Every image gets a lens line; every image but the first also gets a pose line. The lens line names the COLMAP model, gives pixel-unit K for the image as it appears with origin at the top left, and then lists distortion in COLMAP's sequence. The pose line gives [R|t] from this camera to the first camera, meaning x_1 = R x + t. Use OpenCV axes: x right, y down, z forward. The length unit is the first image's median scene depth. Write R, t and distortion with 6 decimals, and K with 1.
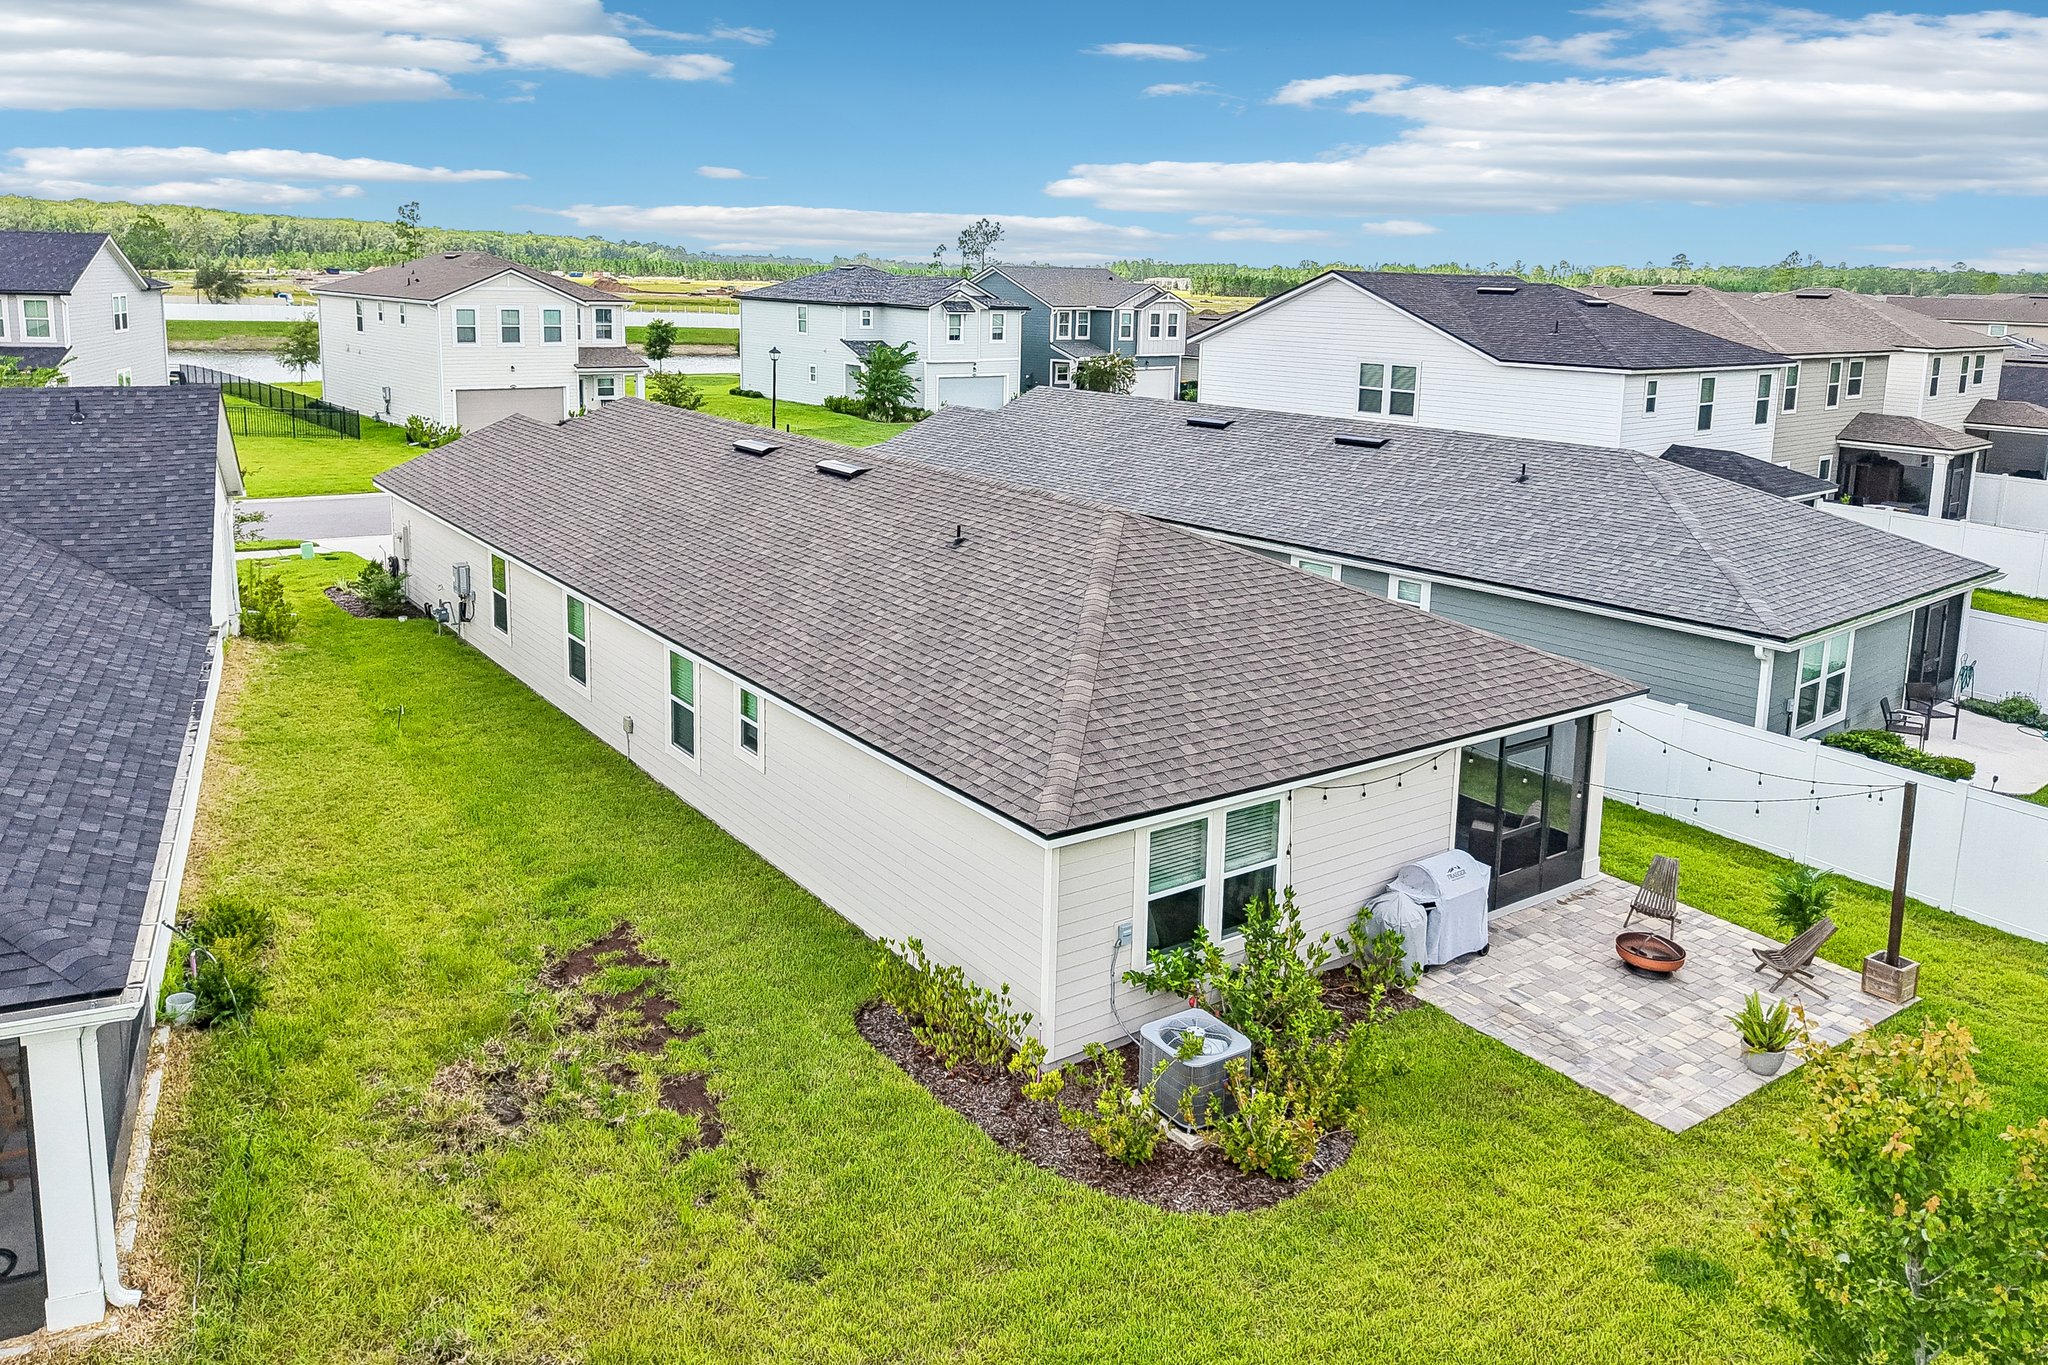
lens RADIAL K [[1459.9, 0, 926.9], [0, 1459.9, 556.7], [0, 0, 1]] dist [0.000375, -0.004353]
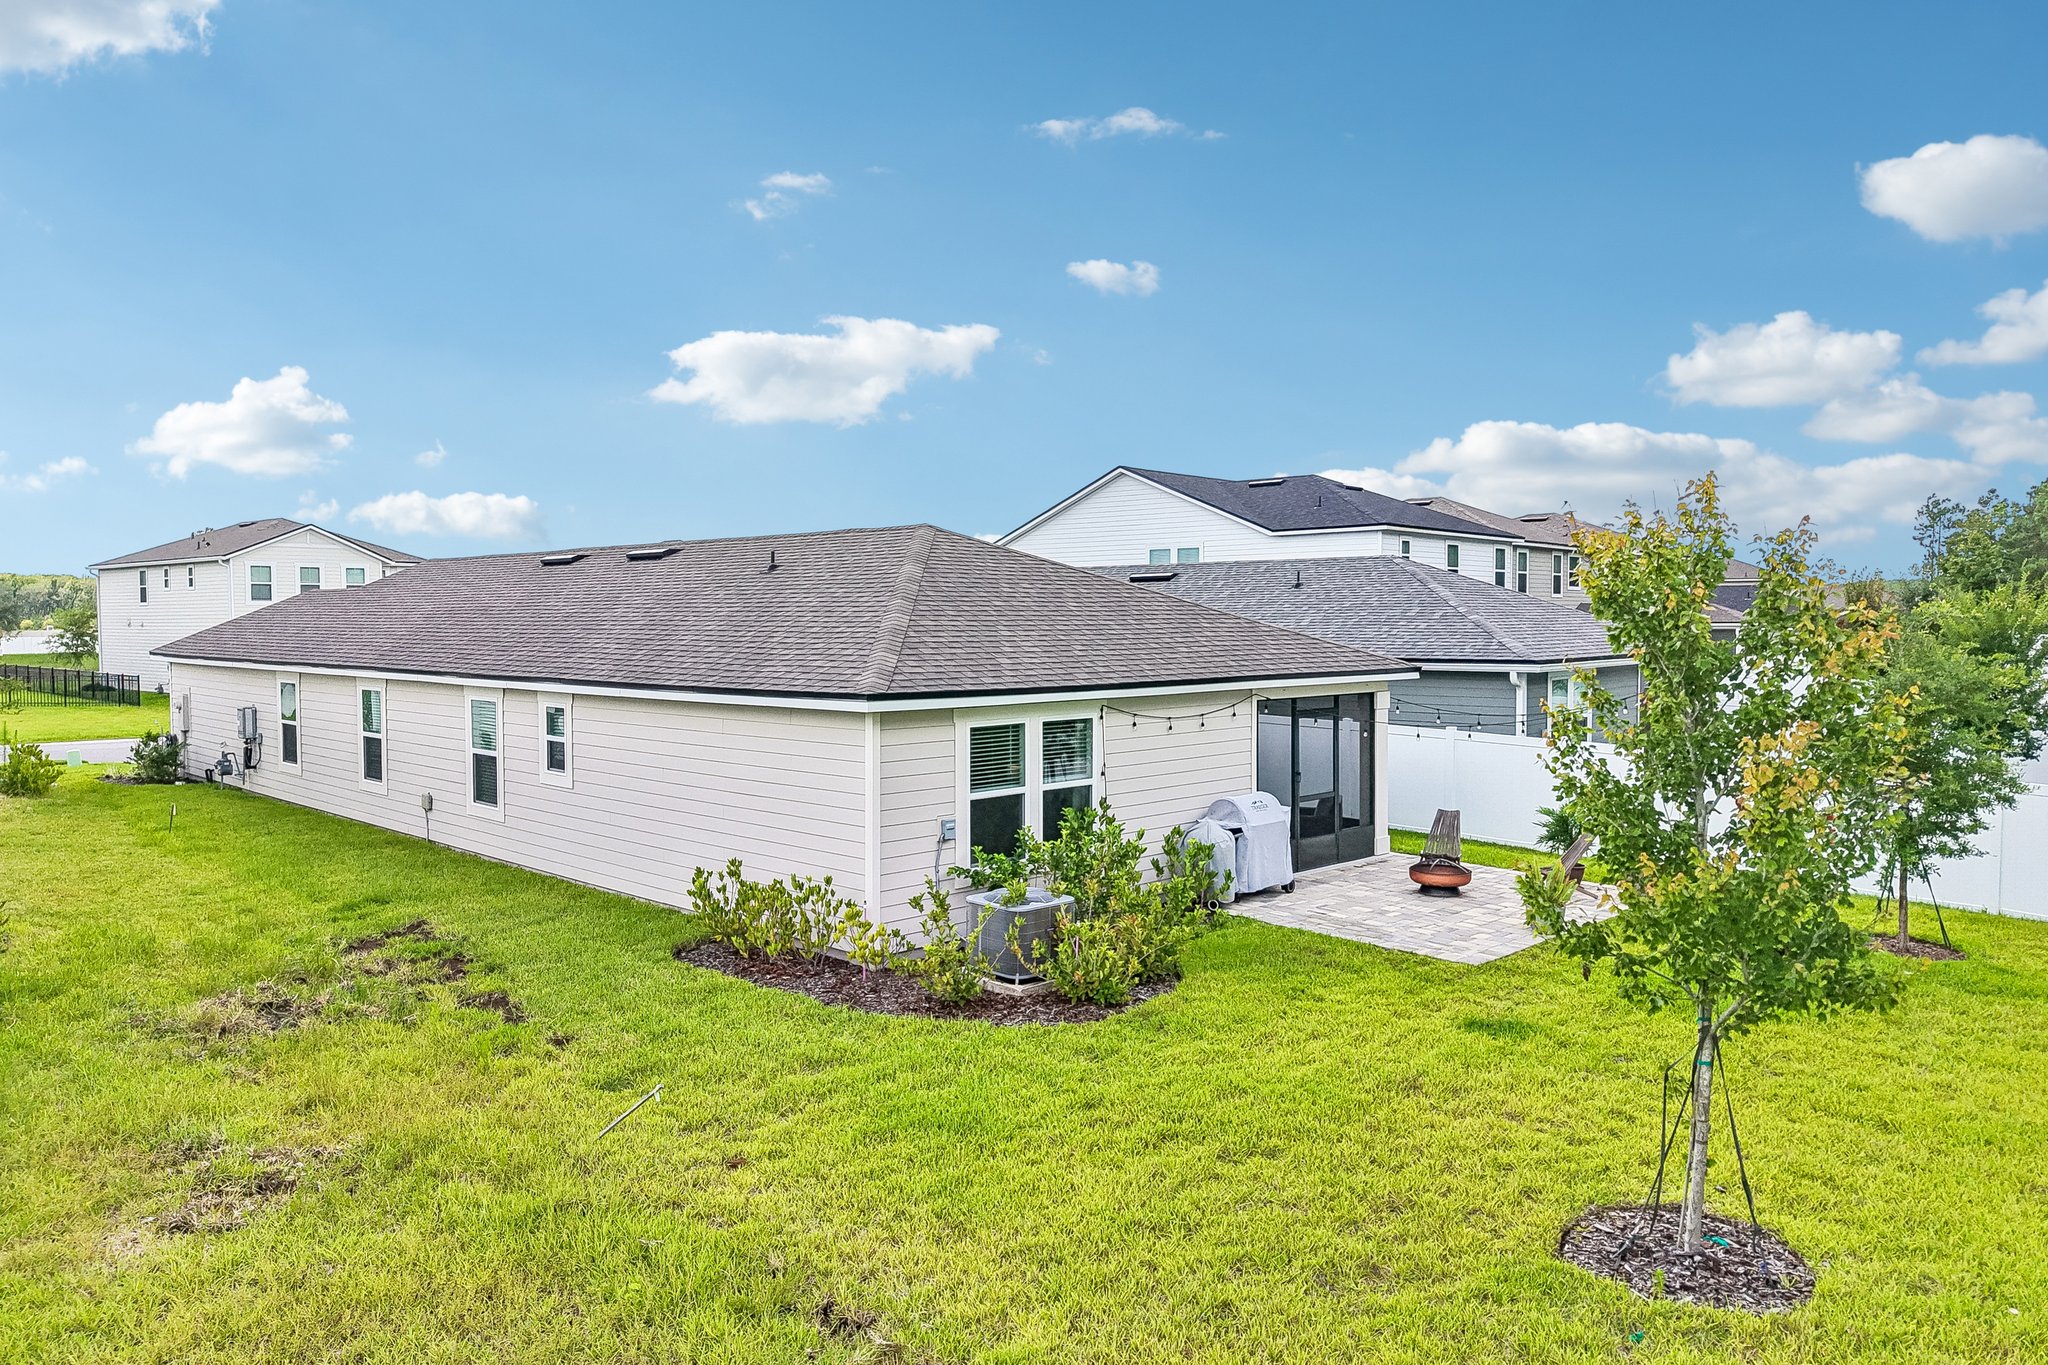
lens RADIAL K [[1402.9, 0, 978.2], [0, 1402.9, 677.6], [0, 0, 1]] dist [0.065170, -0.101065]
pose [[0.986397, -0.014225, 0.163765, 0.000045], [0.033217, 0.992946, -0.113822, 0.238483], [-0.160991, 0.117714, 0.979911, 0.035195]]
